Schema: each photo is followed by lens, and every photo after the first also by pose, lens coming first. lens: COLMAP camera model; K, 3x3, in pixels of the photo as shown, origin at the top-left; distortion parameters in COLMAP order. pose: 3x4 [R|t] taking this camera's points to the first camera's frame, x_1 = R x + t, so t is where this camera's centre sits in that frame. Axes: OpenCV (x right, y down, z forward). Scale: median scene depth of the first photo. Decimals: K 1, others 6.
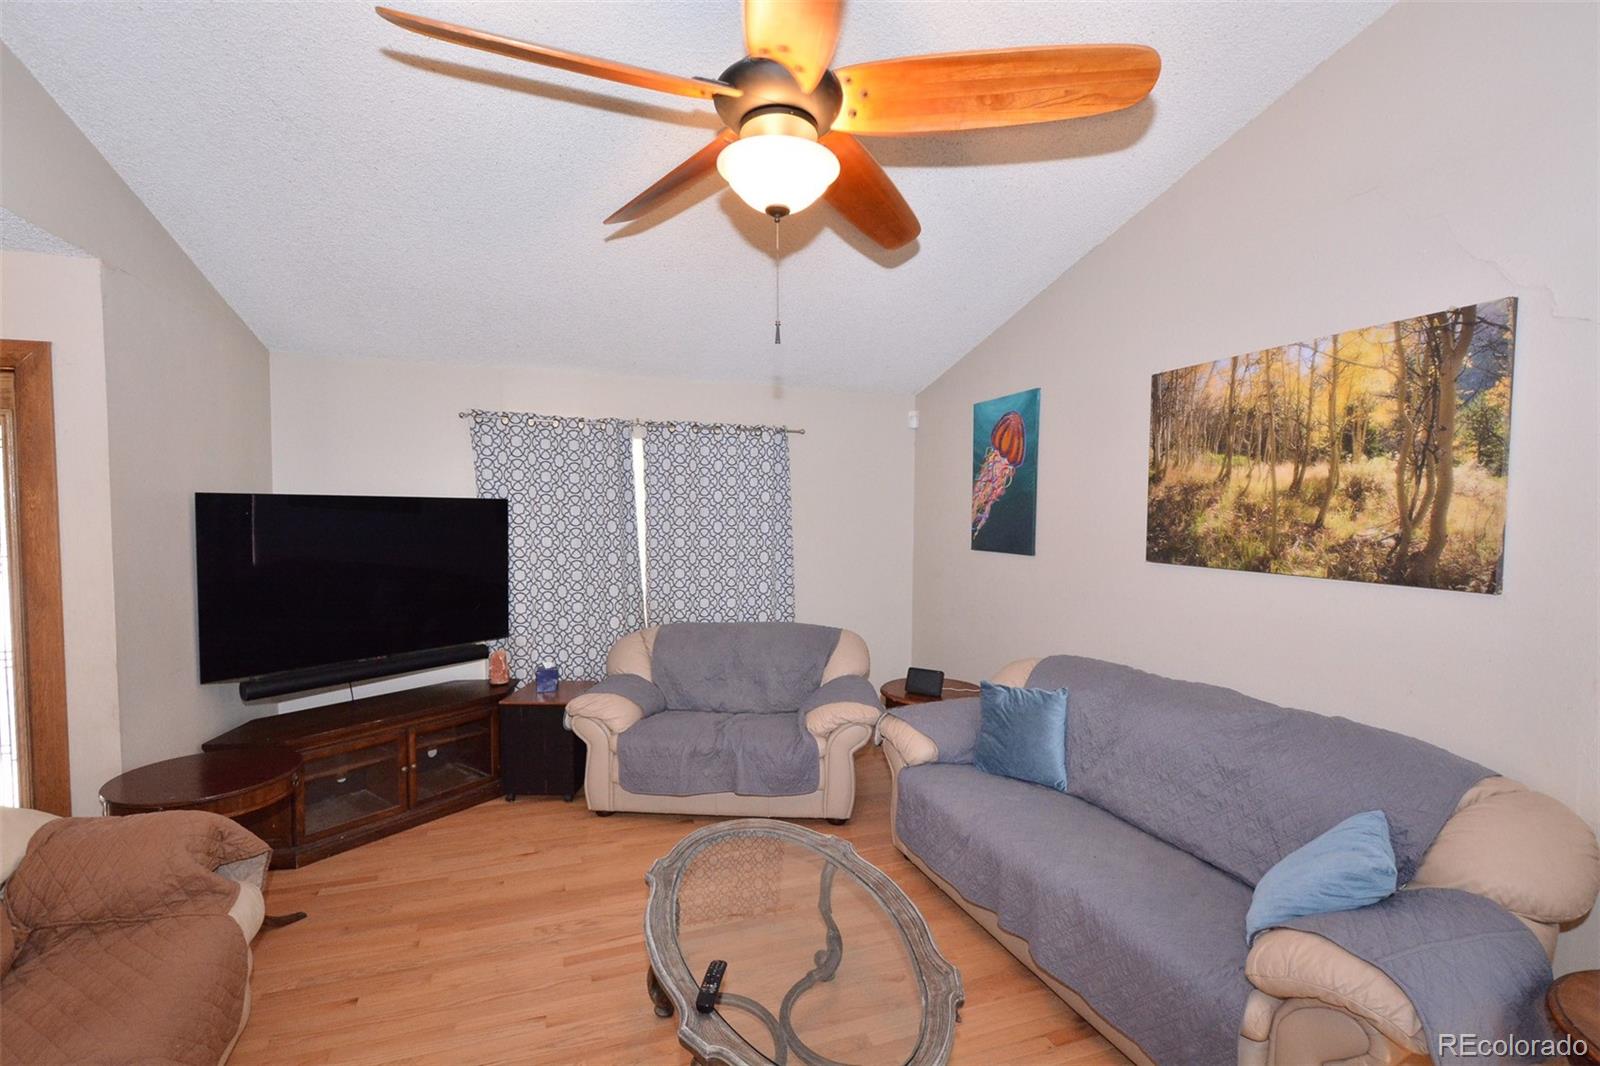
lens RADIAL K [[700.4, 0, 794.0], [0, 700.4, 546.0], [0, 0, 1]] dist [0.003517, -0.004681]
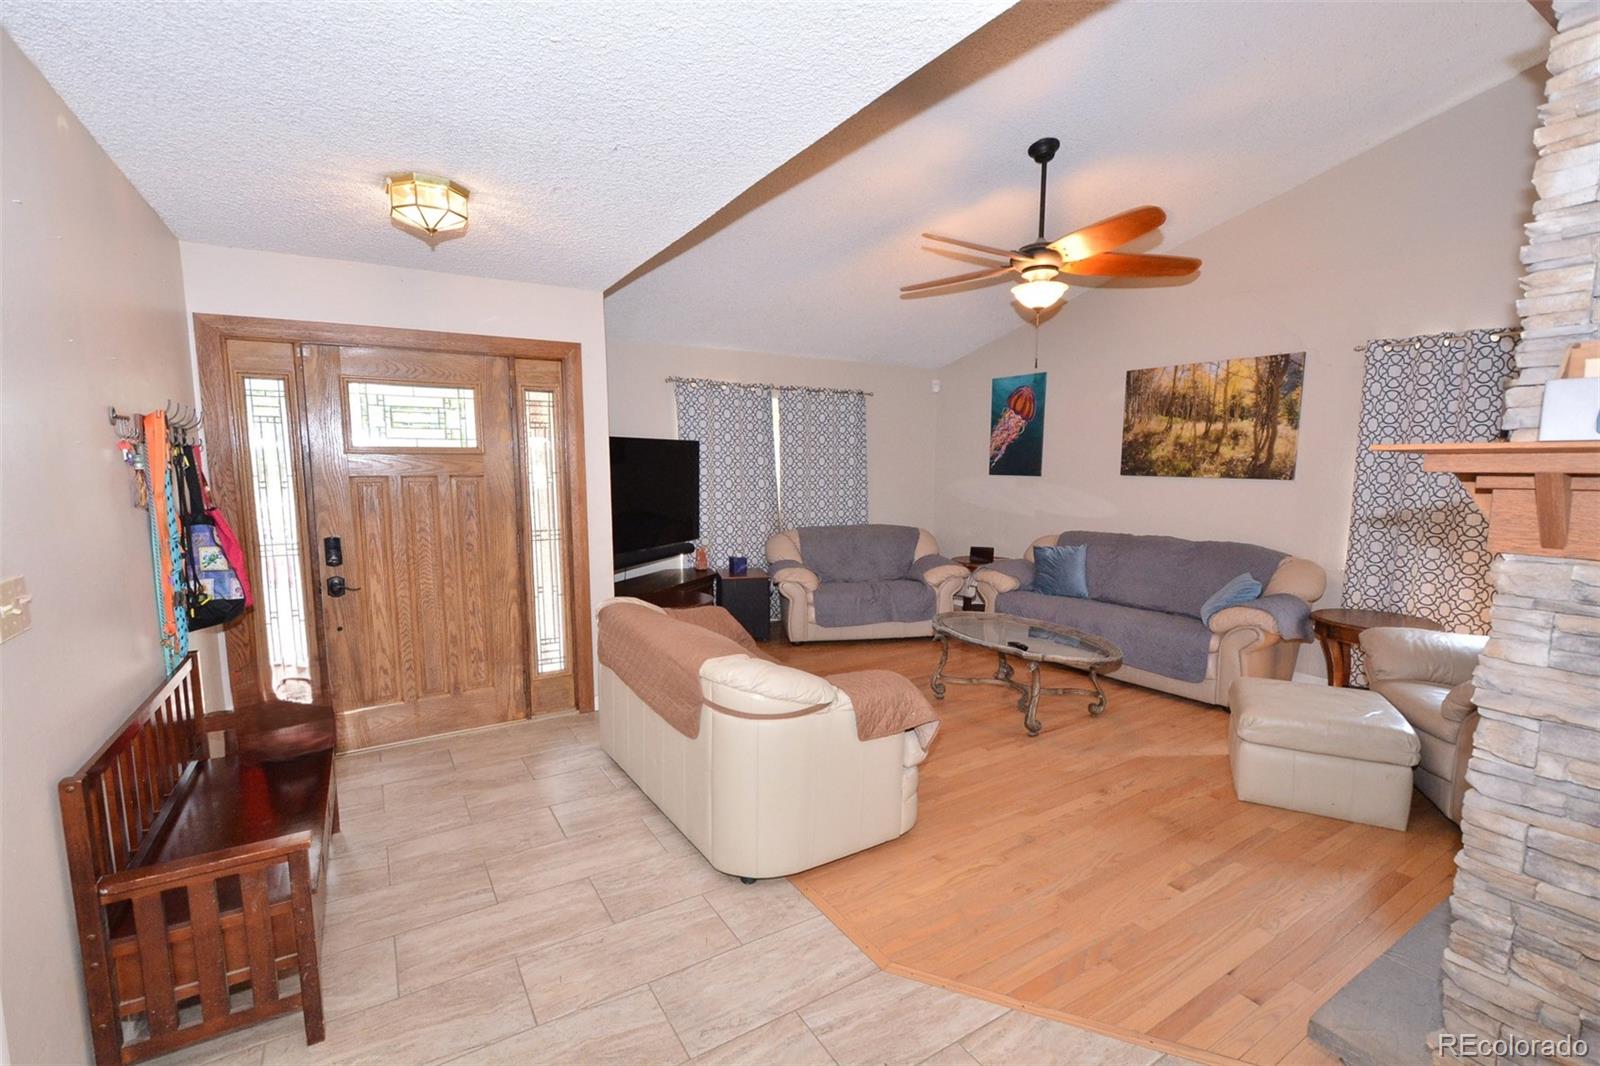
lens RADIAL K [[700.4, 0, 794.0], [0, 700.4, 546.0], [0, 0, 1]] dist [0.003517, -0.004681]
pose [[0.974605, -0.031716, 0.221674, -0.781504], [0.015181, 0.997000, 0.075901, 0.057918], [-0.223416, -0.070608, 0.972162, -0.628155]]
